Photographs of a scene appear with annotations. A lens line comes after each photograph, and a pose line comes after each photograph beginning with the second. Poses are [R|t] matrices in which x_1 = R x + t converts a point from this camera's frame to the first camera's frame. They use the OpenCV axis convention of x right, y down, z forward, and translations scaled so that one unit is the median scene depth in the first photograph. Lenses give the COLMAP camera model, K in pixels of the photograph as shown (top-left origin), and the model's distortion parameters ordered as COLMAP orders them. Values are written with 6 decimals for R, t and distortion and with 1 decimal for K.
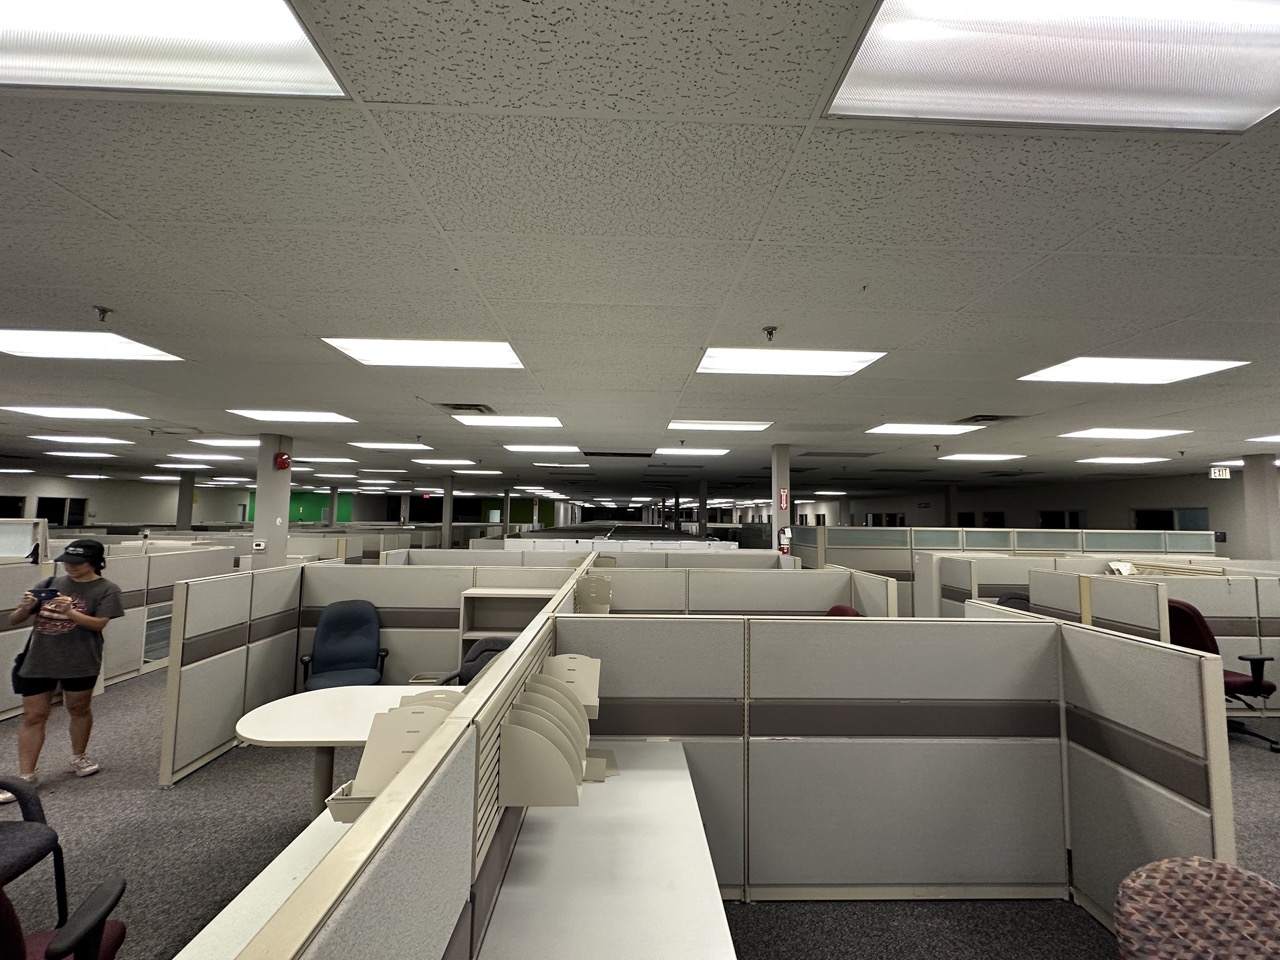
lens RADIAL K [[508.6, 0, 642.5], [0, 508.6, 484.0], [0, 0, 1]] dist [-0.000814, 0.000267]
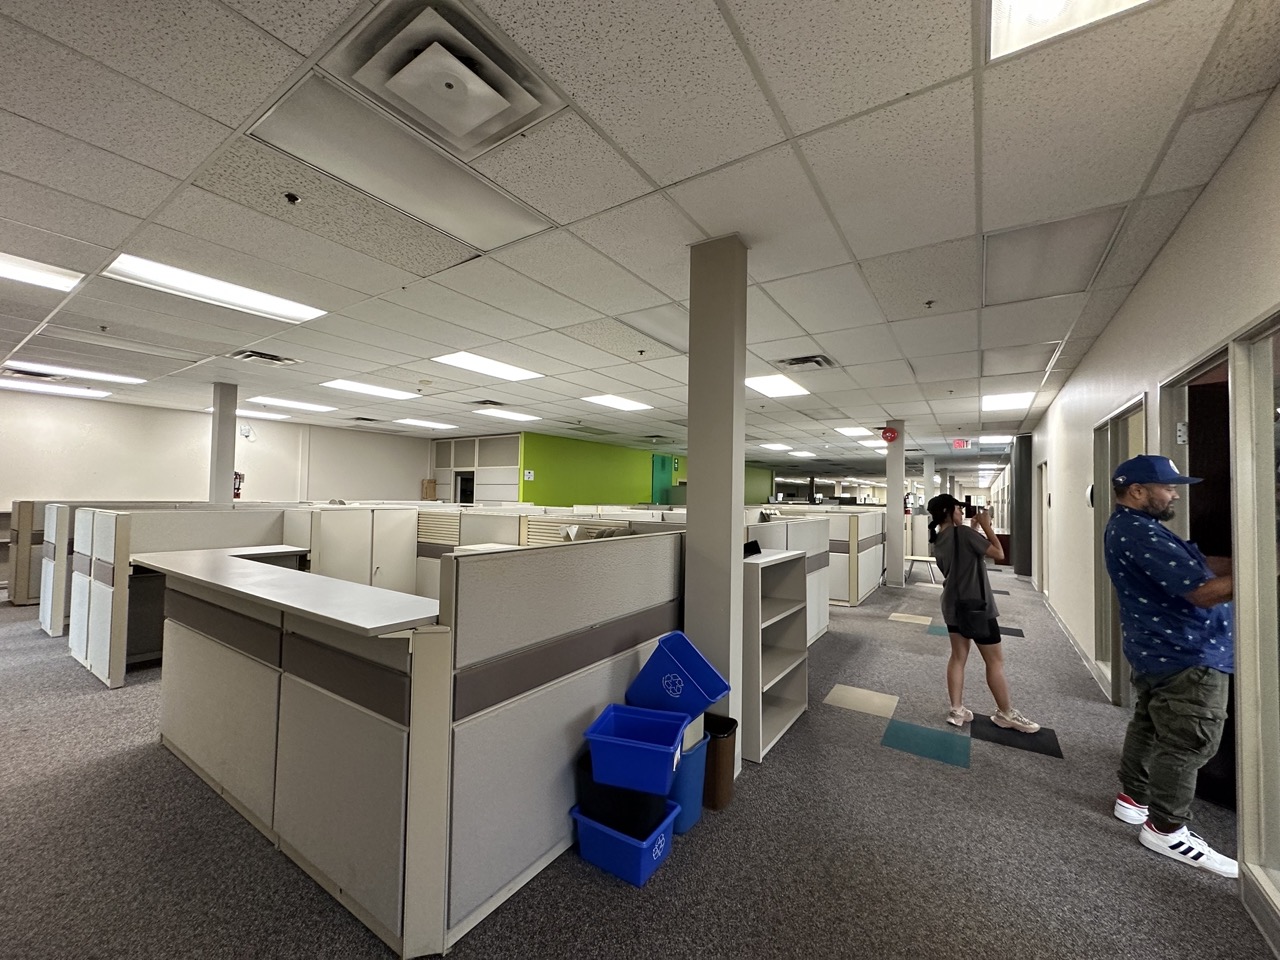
lens RADIAL K [[508.6, 0, 640.0], [0, 508.6, 480.7], [0, 0, 1]] dist [-0.000814, 0.000267]
pose [[0.584354, 0.014016, 0.811377, -1.491170], [-0.069183, 0.997071, 0.032602, 0.022036], [-0.808544, -0.075184, 0.583613, 0.521542]]
